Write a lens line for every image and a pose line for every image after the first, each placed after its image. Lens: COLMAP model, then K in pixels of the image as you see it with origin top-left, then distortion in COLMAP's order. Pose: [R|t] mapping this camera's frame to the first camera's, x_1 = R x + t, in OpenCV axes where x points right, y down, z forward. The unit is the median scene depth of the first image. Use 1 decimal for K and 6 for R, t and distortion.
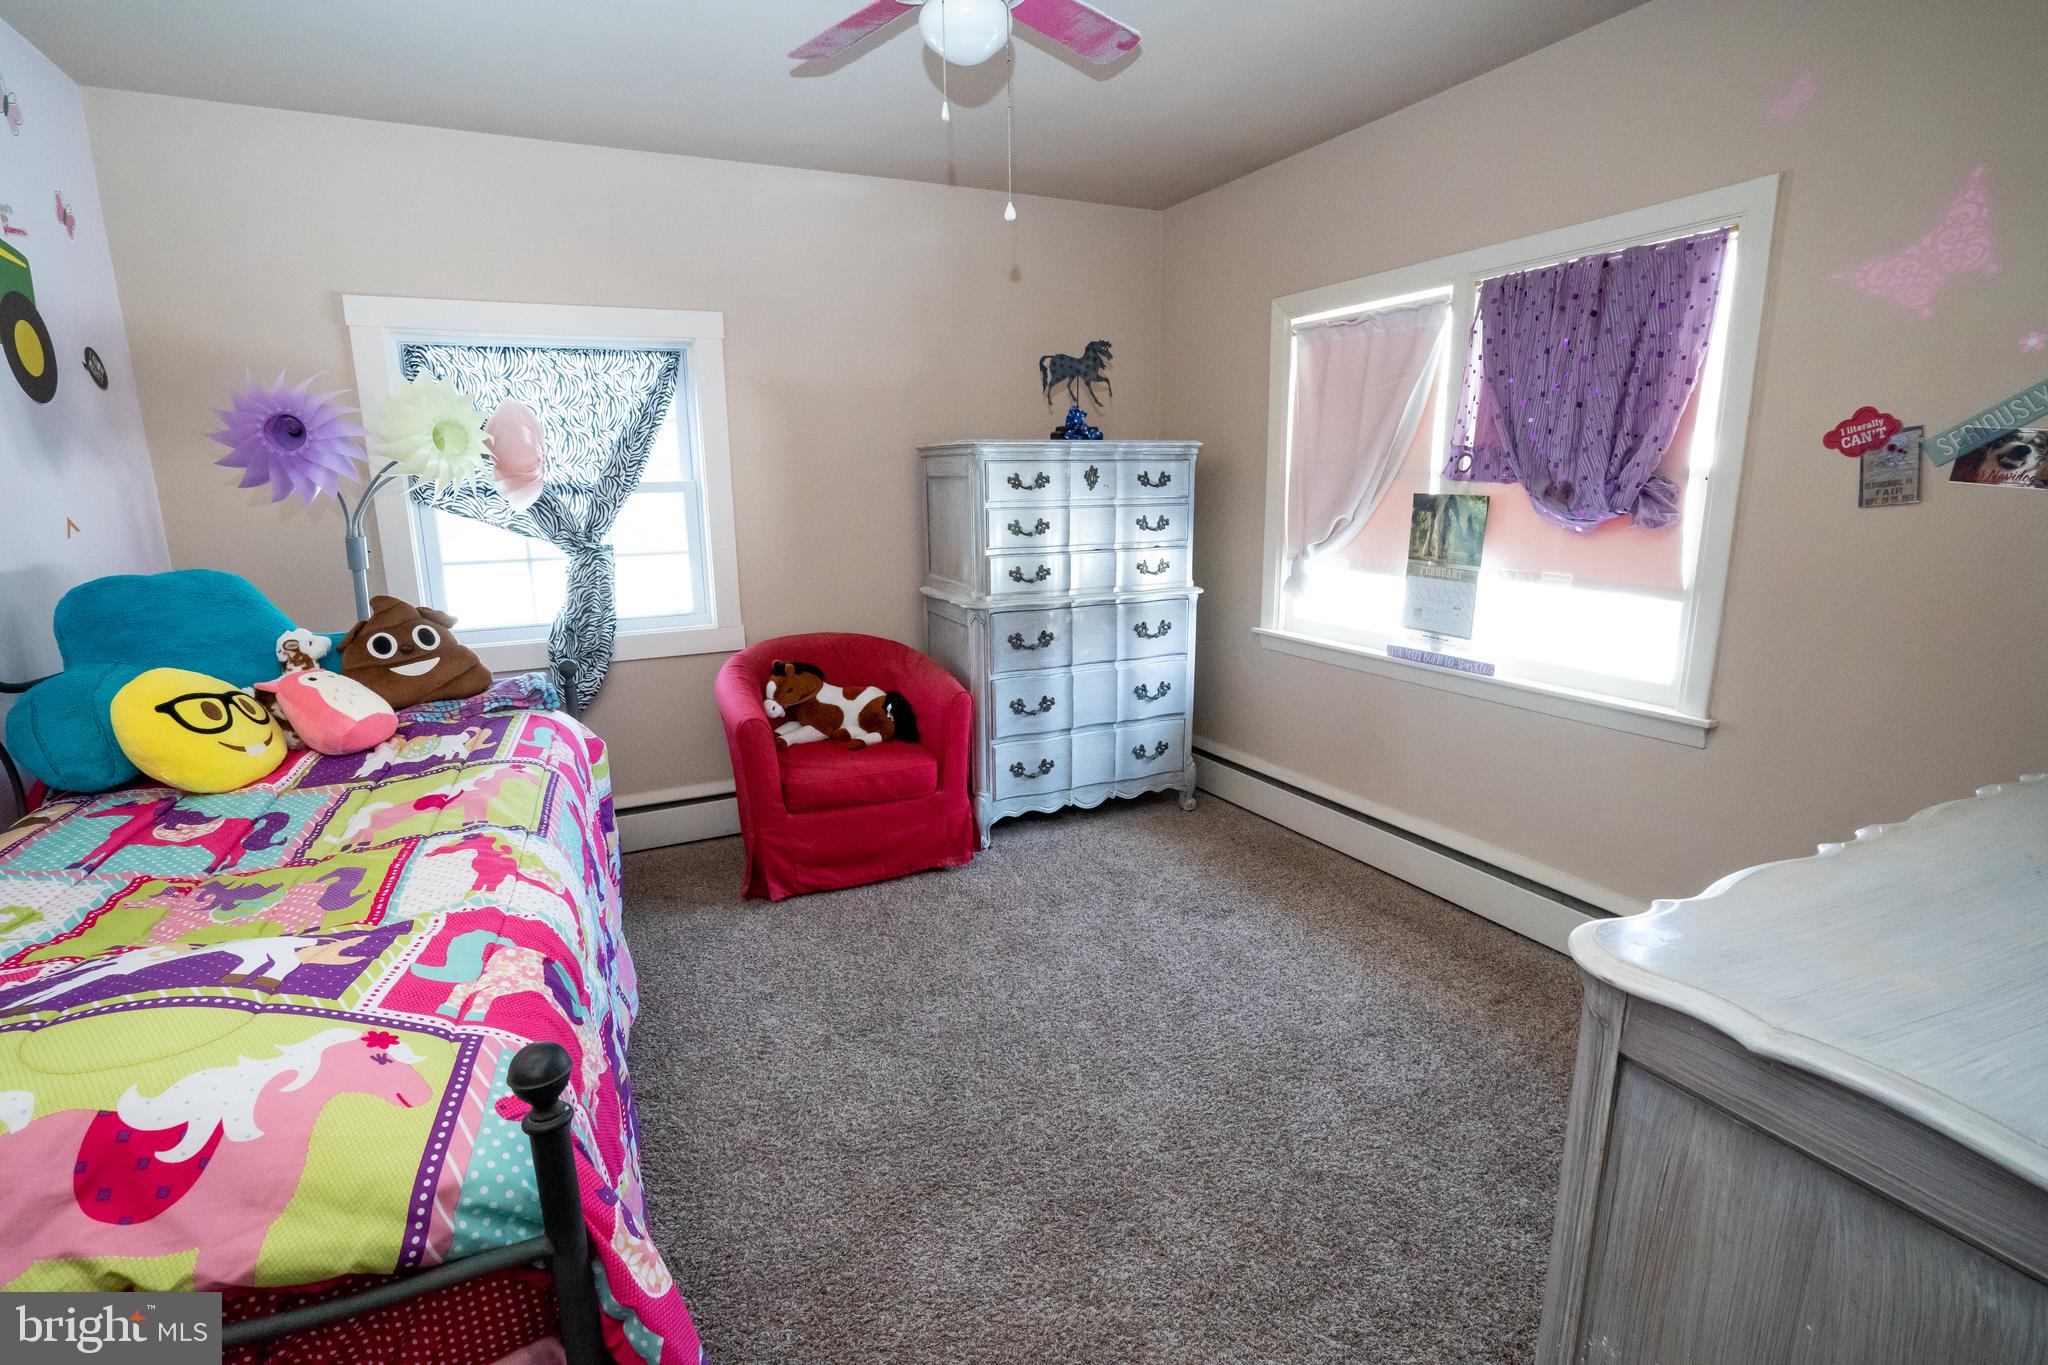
lens RADIAL K [[972.4, 0, 1010.3], [0, 972.4, 682.0], [0, 0, 1]] dist [-0.063640, 0.026987]
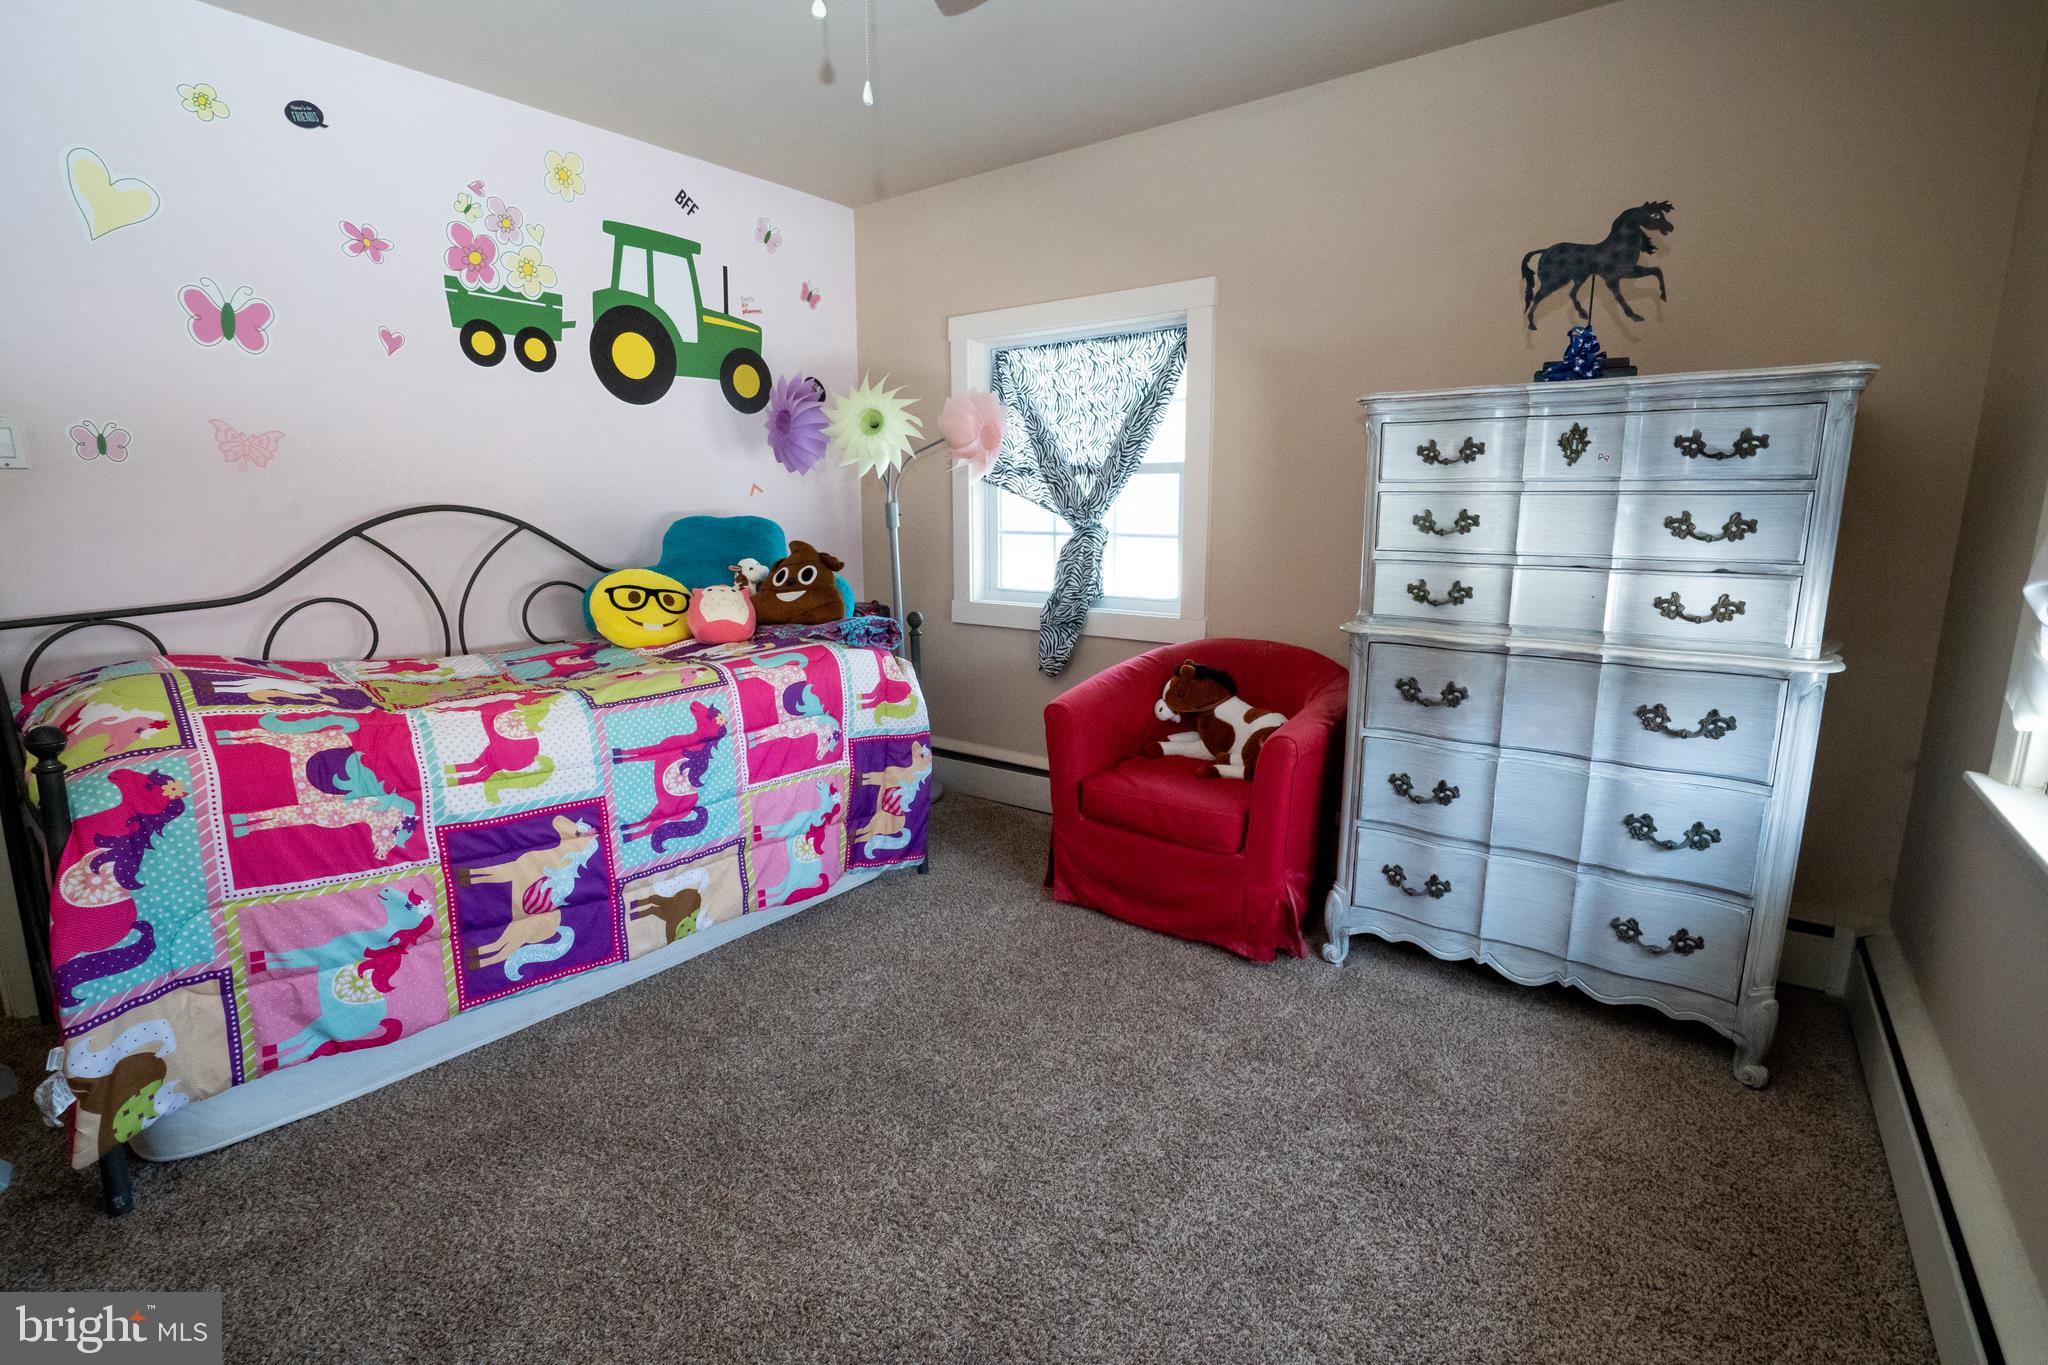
lens RADIAL K [[940.6, 0, 960.0], [0, 940.6, 673.7], [0, 0, 1]] dist [-0.067750, 0.033634]
pose [[0.434322, 0.176418, -0.883312, 0.437001], [-0.188673, 0.976697, 0.102299, -0.058999], [0.880776, 0.122227, 0.457487, 0.423234]]
